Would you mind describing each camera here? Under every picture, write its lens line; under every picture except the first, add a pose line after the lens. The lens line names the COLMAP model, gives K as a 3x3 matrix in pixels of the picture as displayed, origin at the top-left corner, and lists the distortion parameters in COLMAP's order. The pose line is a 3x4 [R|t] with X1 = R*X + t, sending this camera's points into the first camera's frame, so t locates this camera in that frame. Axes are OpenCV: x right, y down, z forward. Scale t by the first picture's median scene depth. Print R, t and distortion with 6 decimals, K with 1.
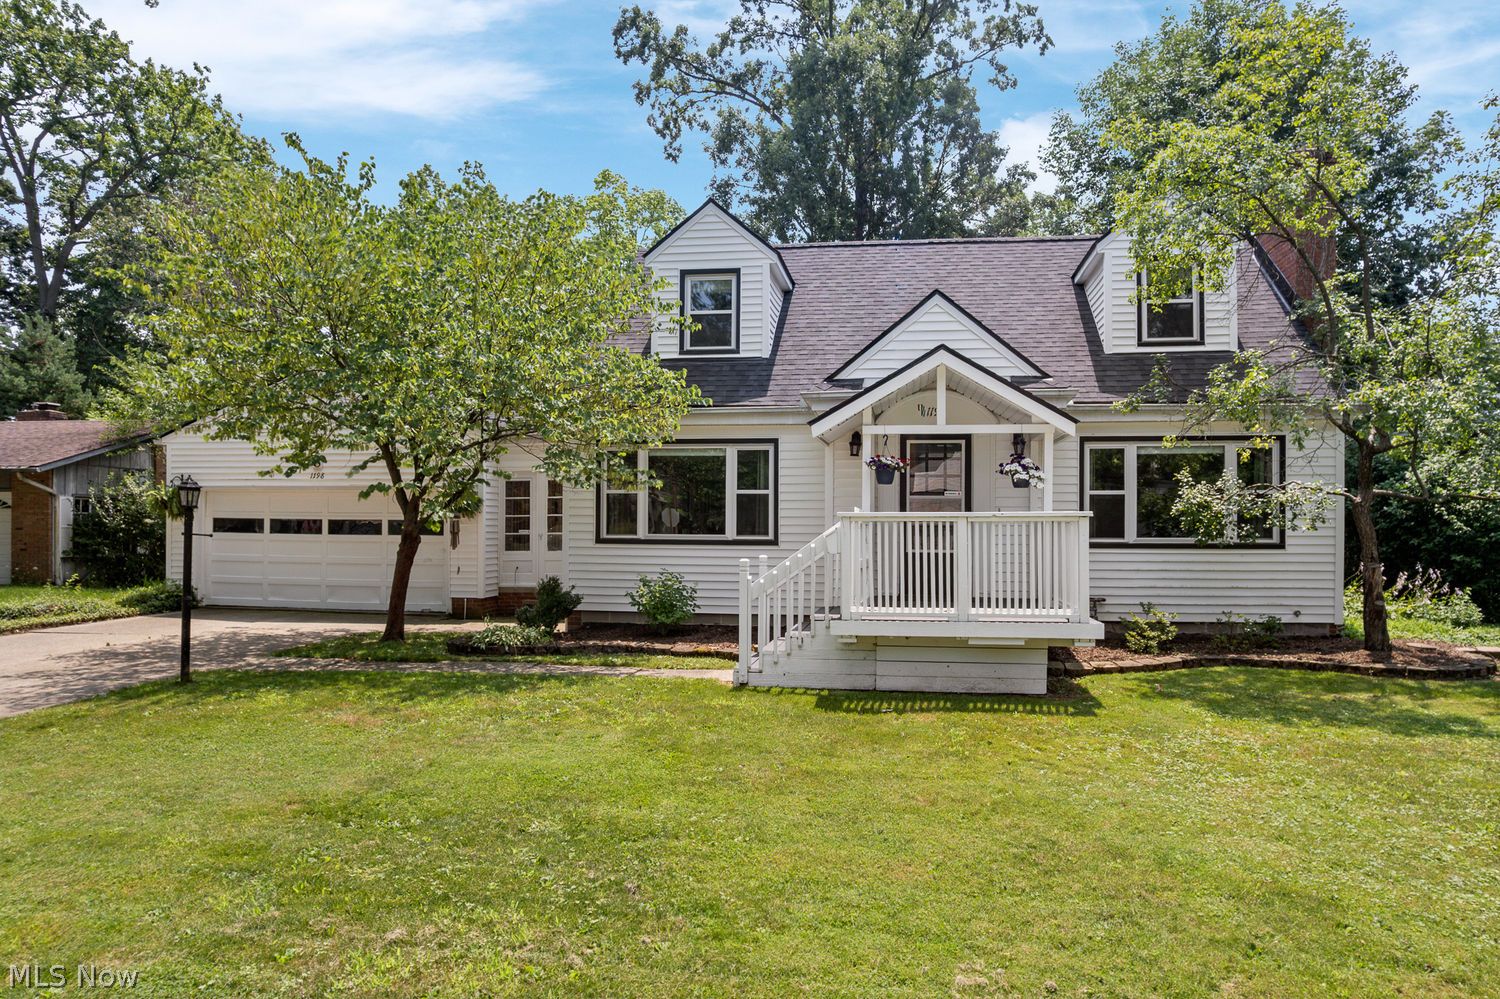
lens RADIAL K [[667.2, 0, 749.5], [0, 667.2, 534.9], [0, 0, 1]] dist [-0.004335, -0.000043]
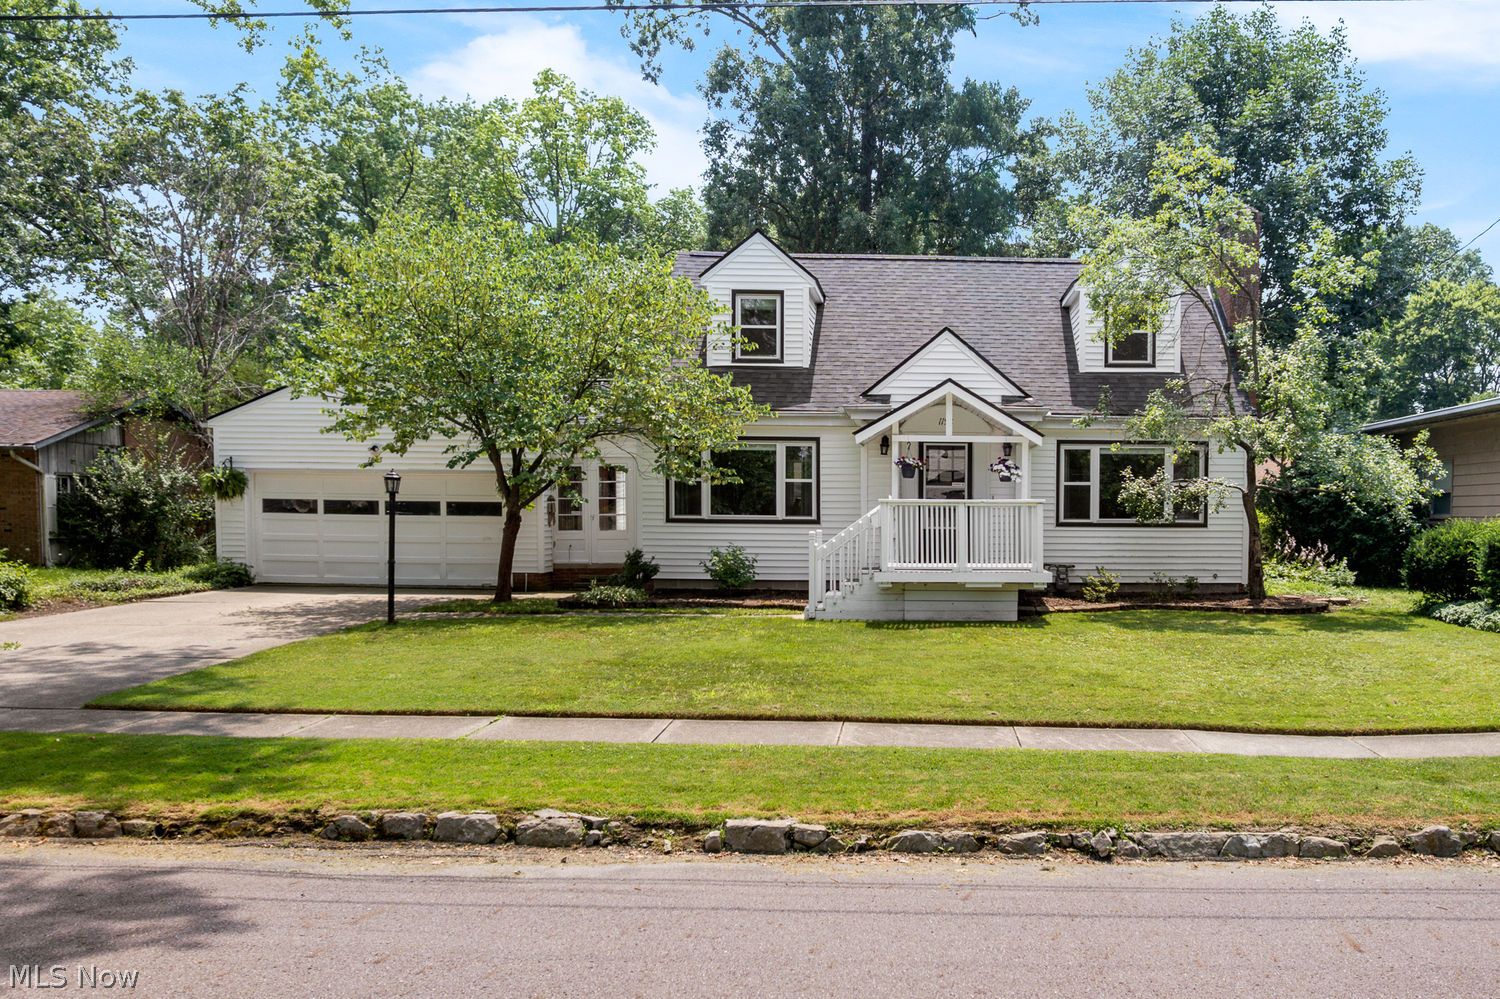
lens RADIAL K [[952.3, 0, 750.0], [0, 952.3, 499.5], [0, 0, 1]] dist [0.008698, 0.000199]
pose [[0.998303, 0.004379, 0.058061, -0.189295], [-0.003042, 0.999729, -0.023096, 0.010939], [-0.058146, 0.022880, 0.998046, -0.750270]]
